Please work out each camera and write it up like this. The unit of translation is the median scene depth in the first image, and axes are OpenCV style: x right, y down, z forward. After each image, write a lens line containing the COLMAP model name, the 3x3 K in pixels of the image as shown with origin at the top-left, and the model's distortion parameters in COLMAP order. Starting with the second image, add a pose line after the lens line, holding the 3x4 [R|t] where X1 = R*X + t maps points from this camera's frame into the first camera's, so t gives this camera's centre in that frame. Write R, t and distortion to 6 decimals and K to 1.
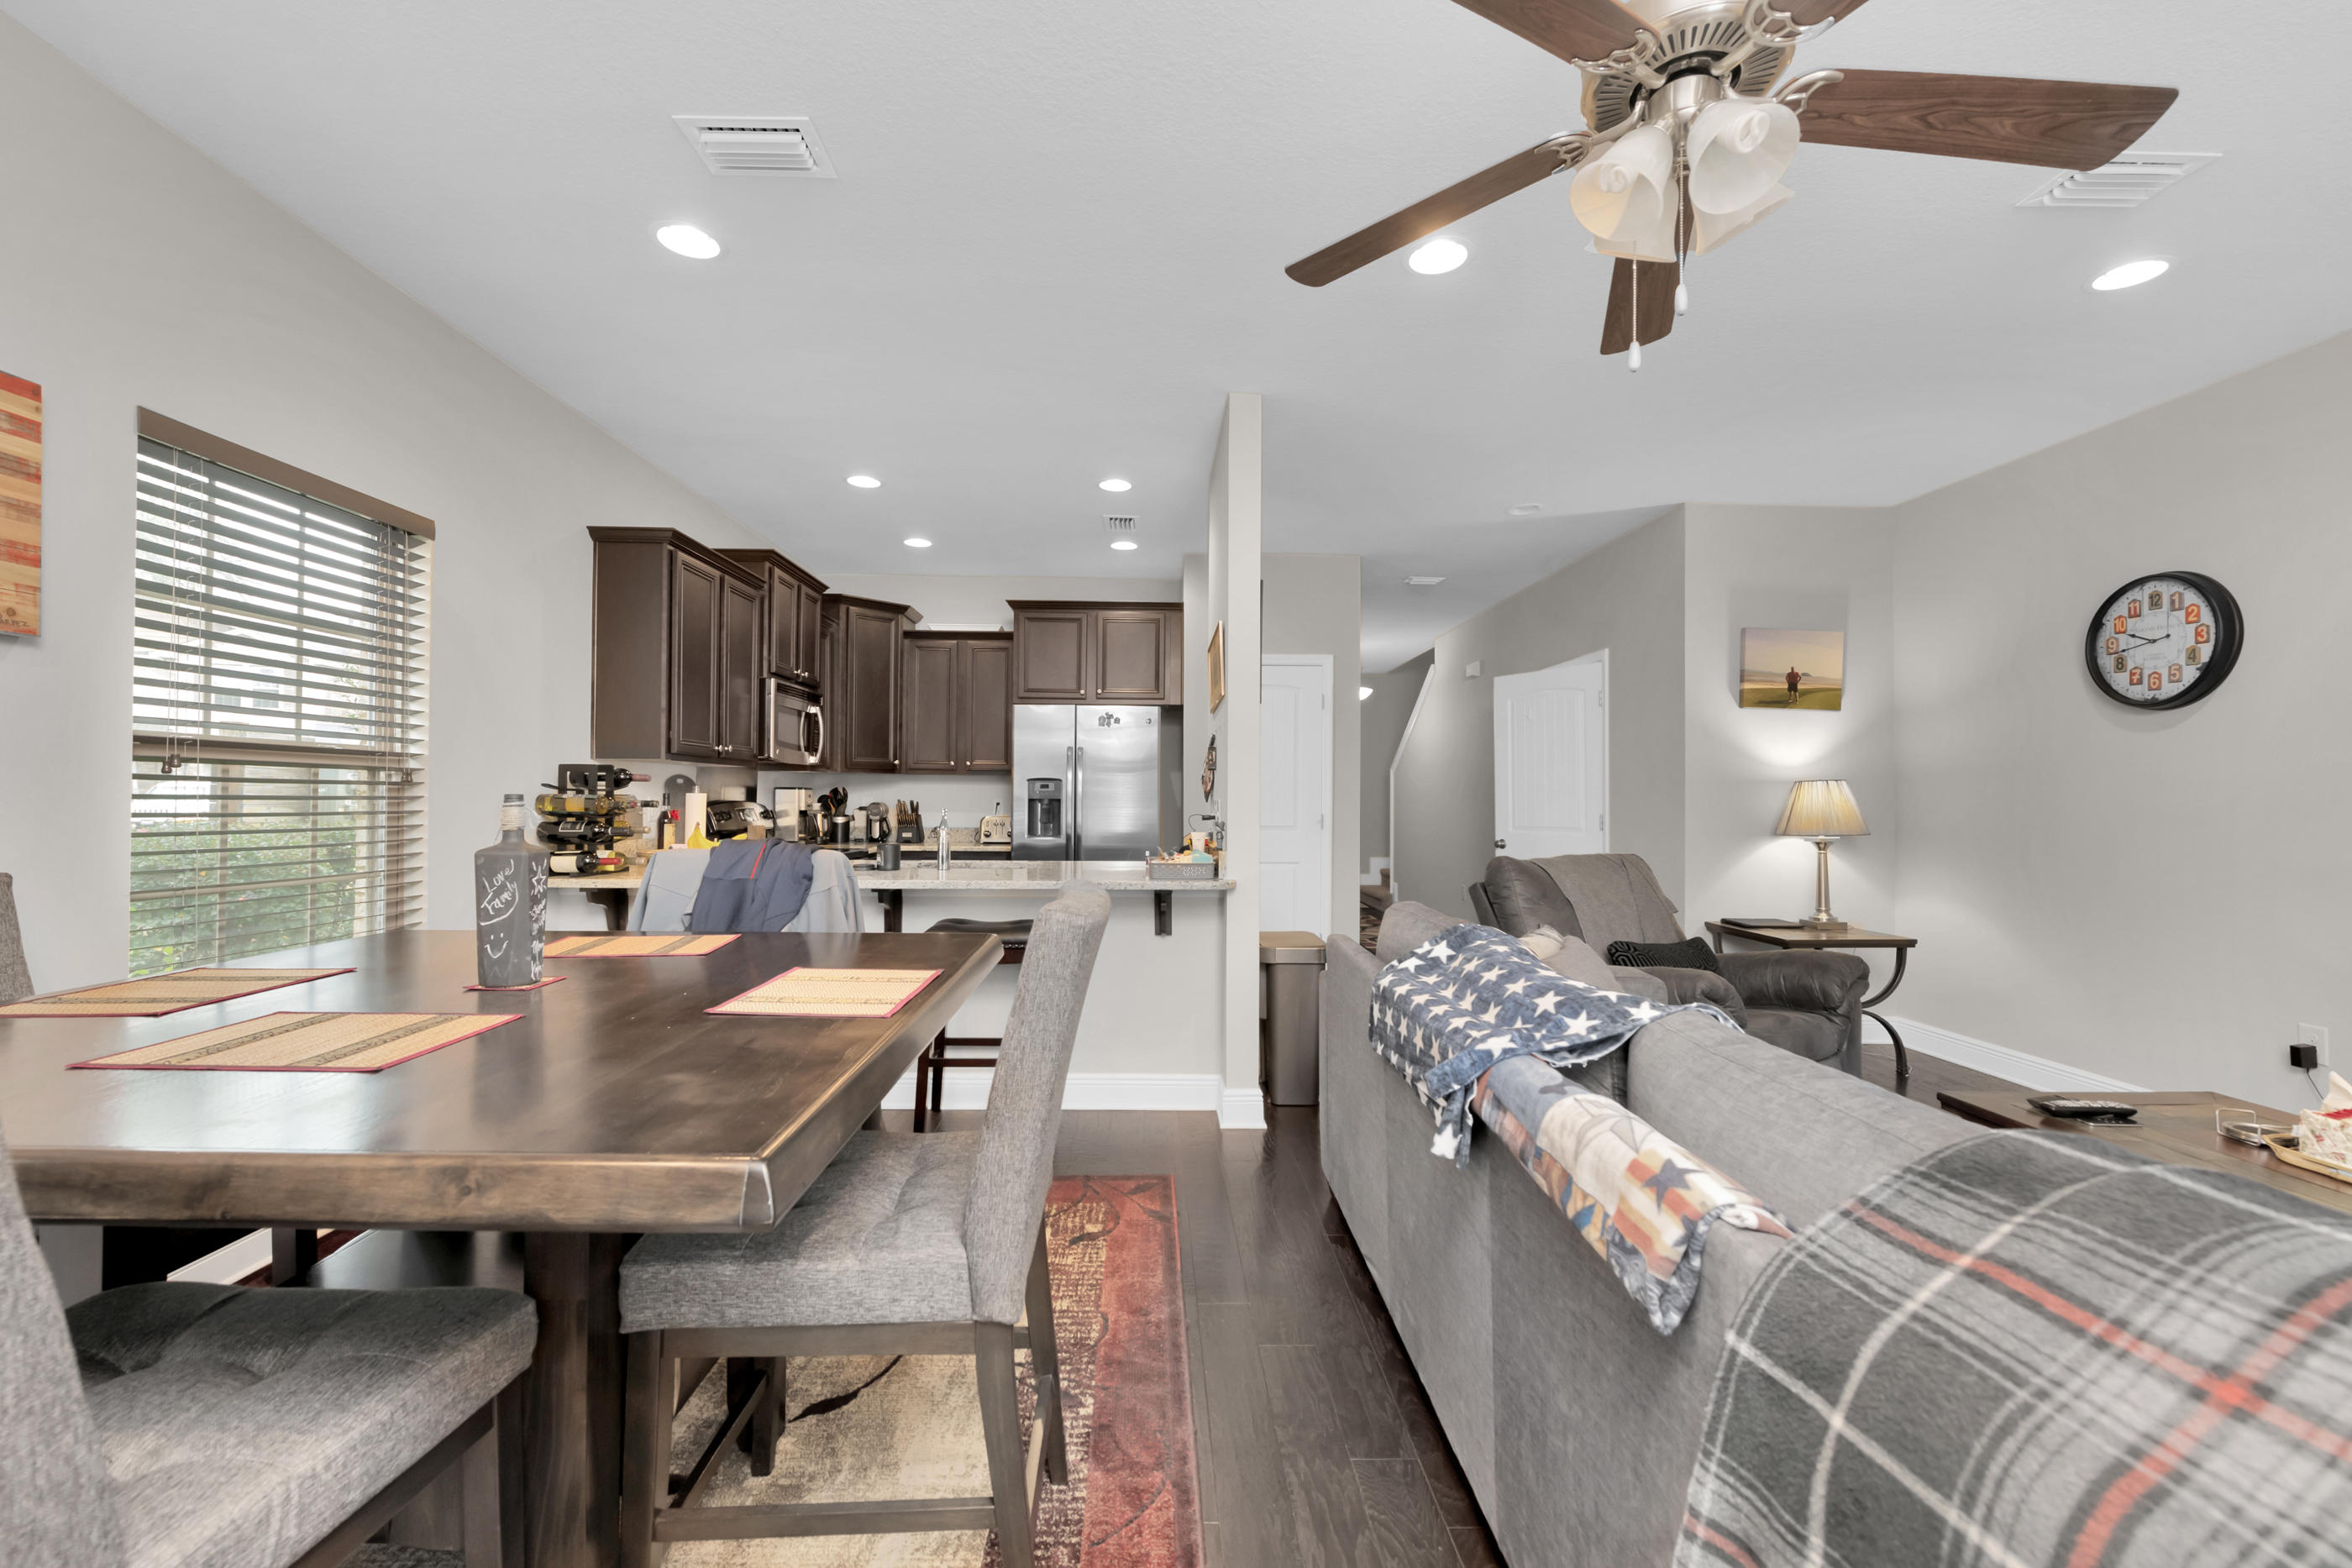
lens RADIAL K [[961.4, 0, 1155.8], [0, 961.4, 786.4], [0, 0, 1]] dist [-0.009716, -0.001972]
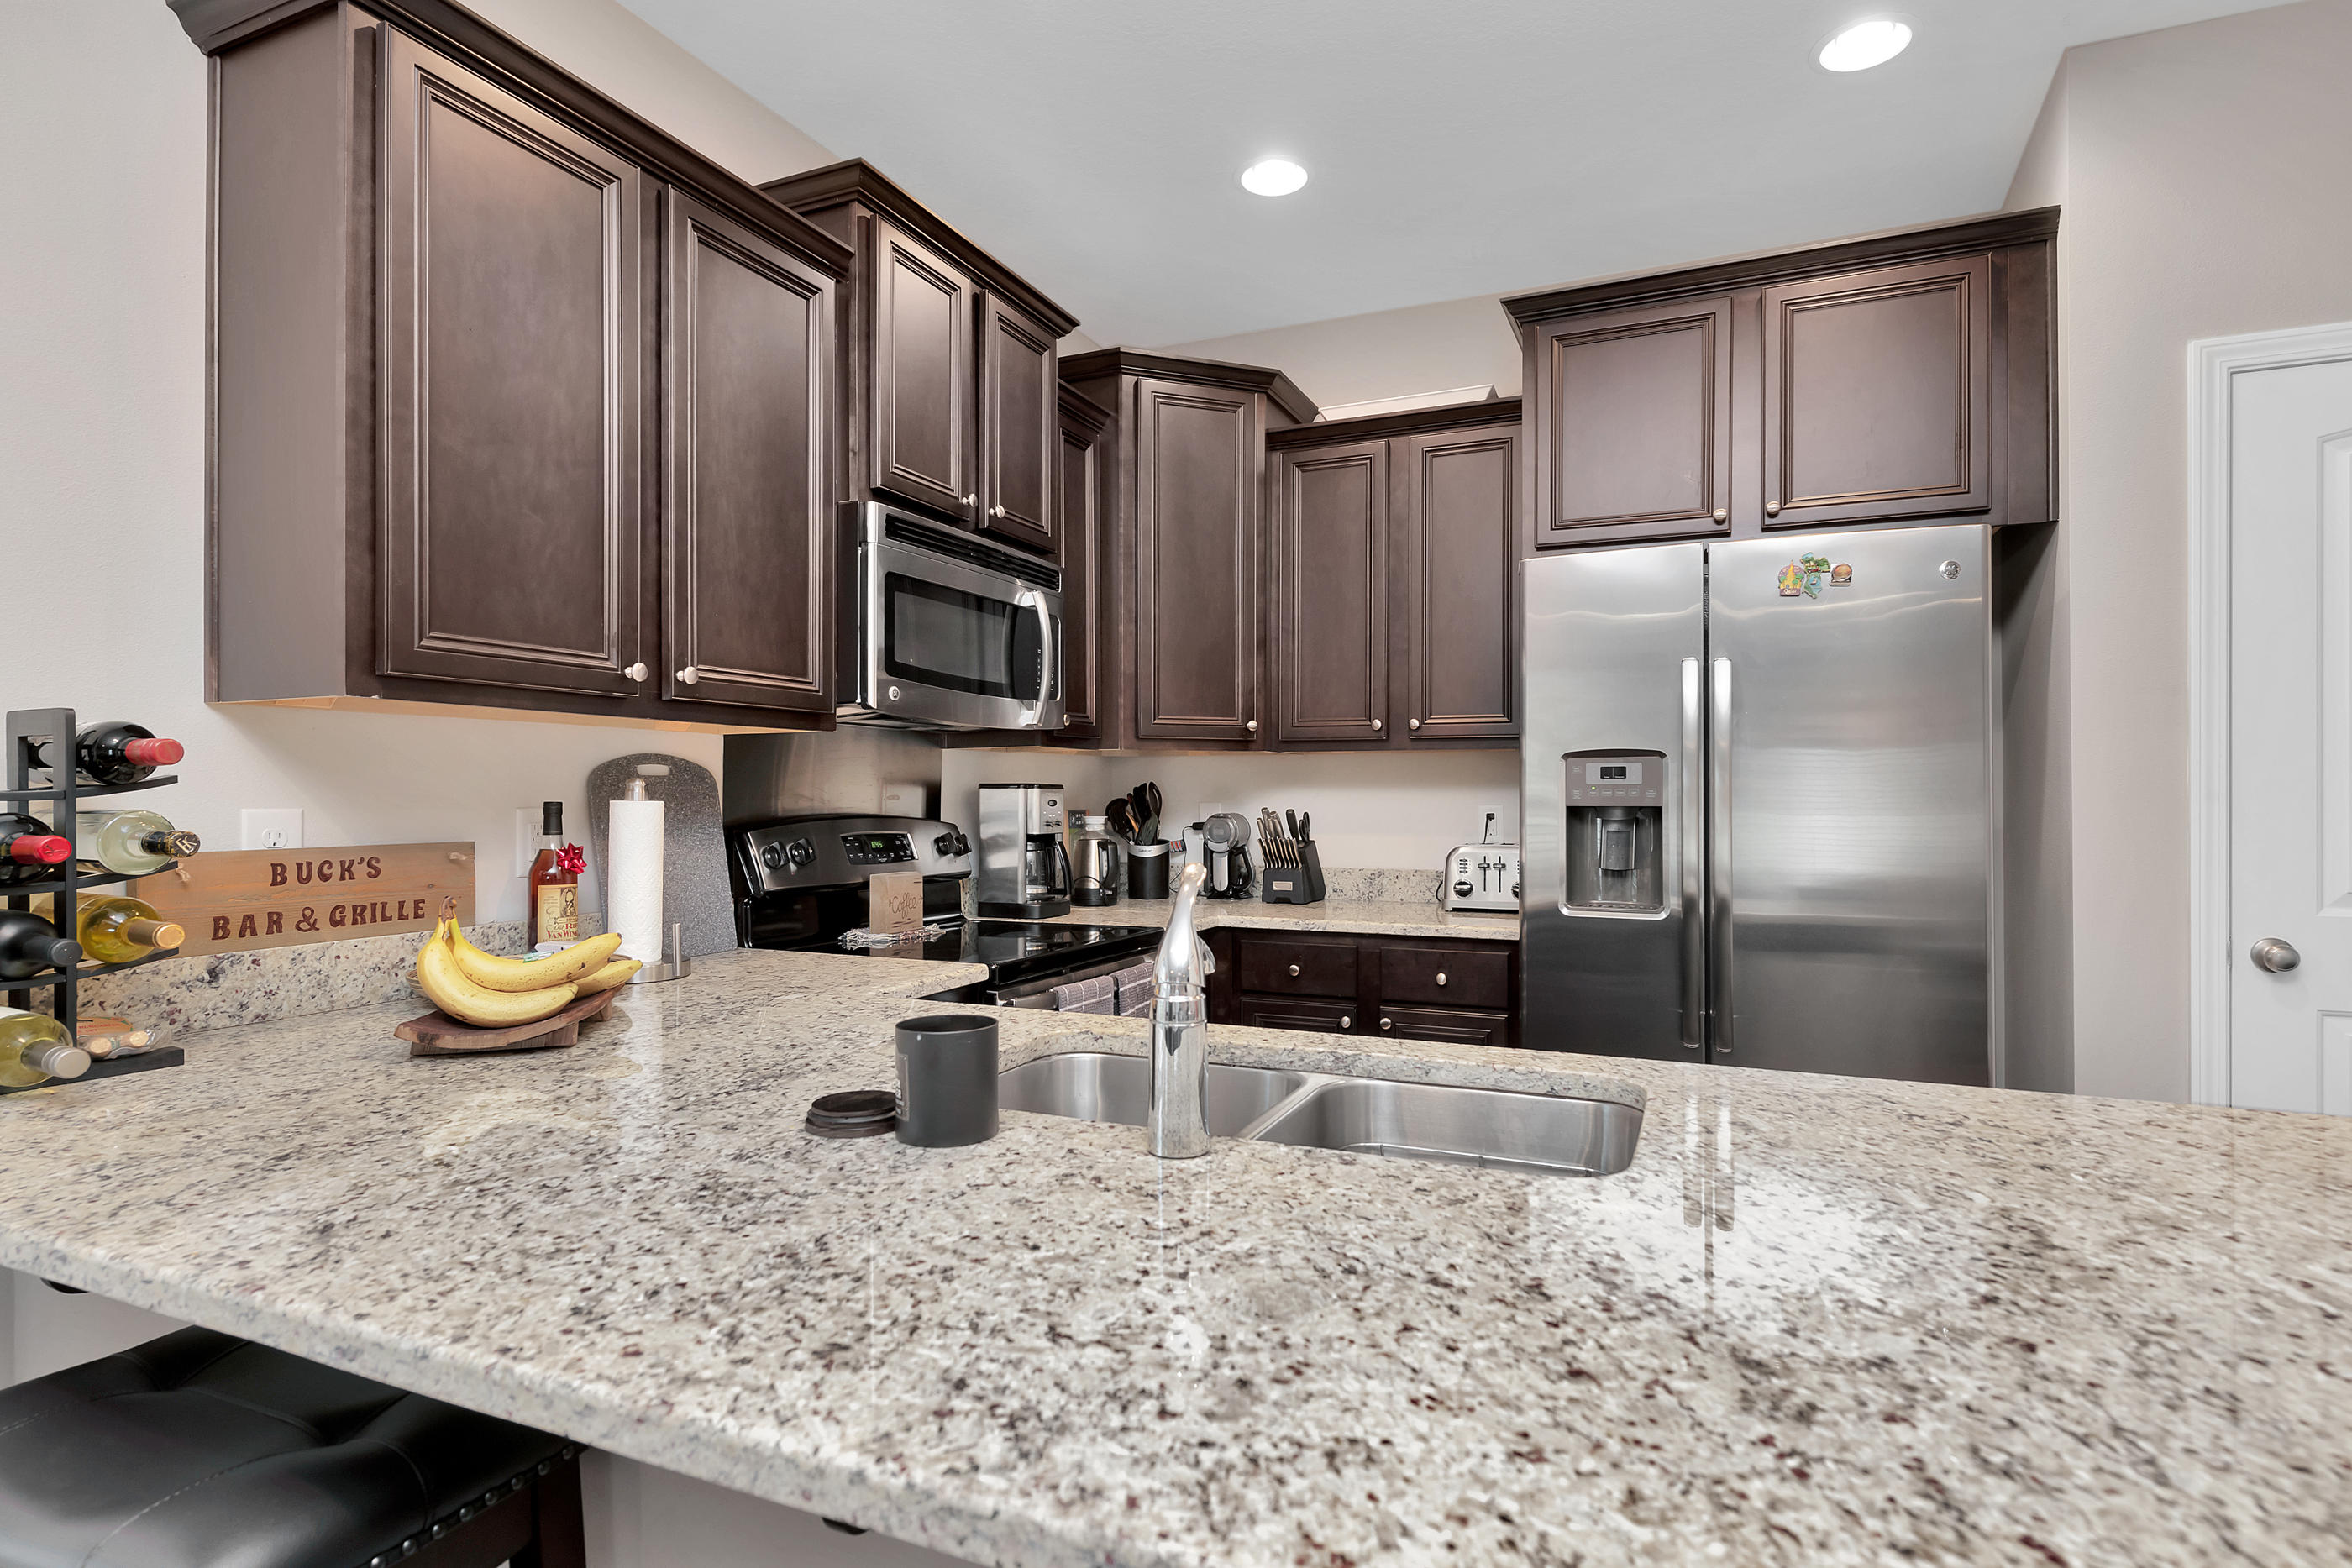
lens RADIAL K [[1152.1, 0, 1182.4], [0, 1152.1, 781.0], [0, 0, 1]] dist [-0.008462, -0.001686]
pose [[0.902430, -0.012833, -0.430646, -0.124813], [0.012280, 0.999916, -0.004062, 0.004964], [0.430662, -0.001623, 0.902512, 0.895223]]
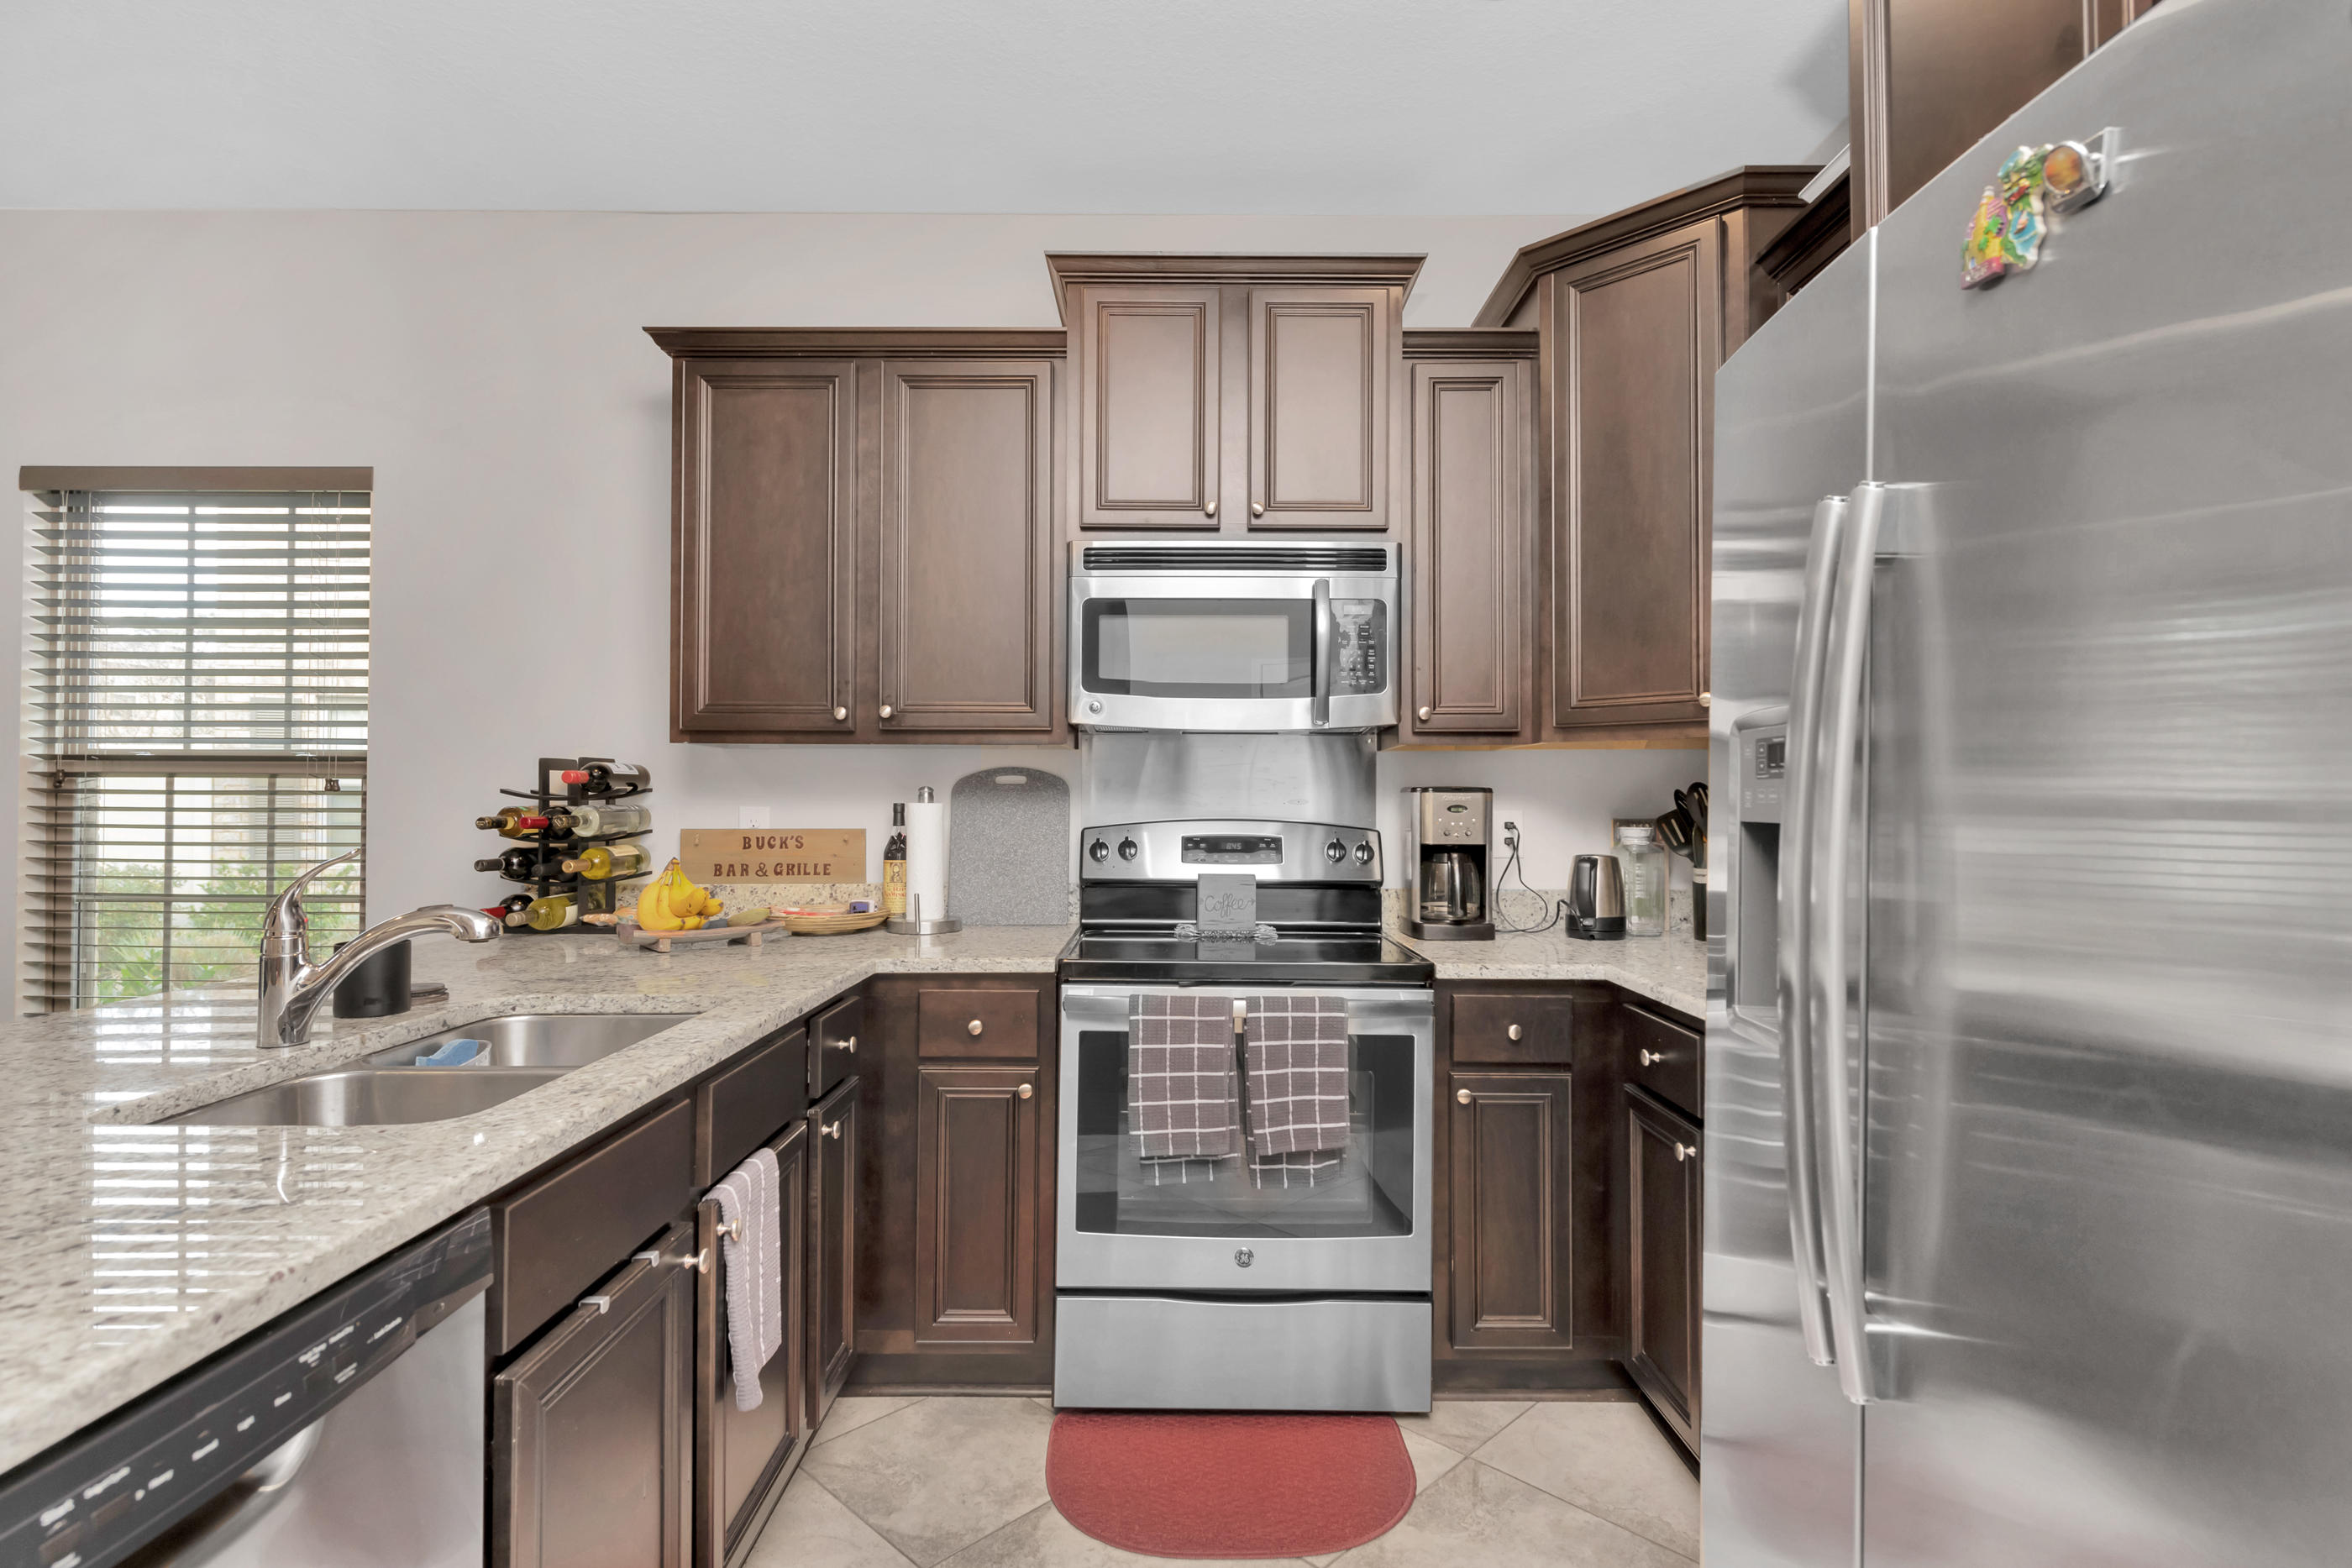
lens RADIAL K [[1152.1, 0, 1175.7], [0, 1152.1, 790.7], [0, 0, 1]] dist [-0.008462, -0.001686]
pose [[-0.010327, -0.021580, -0.999714, 0.180431], [0.010163, 0.999713, -0.021685, 0.020267], [0.999895, -0.010384, -0.010105, 1.489963]]
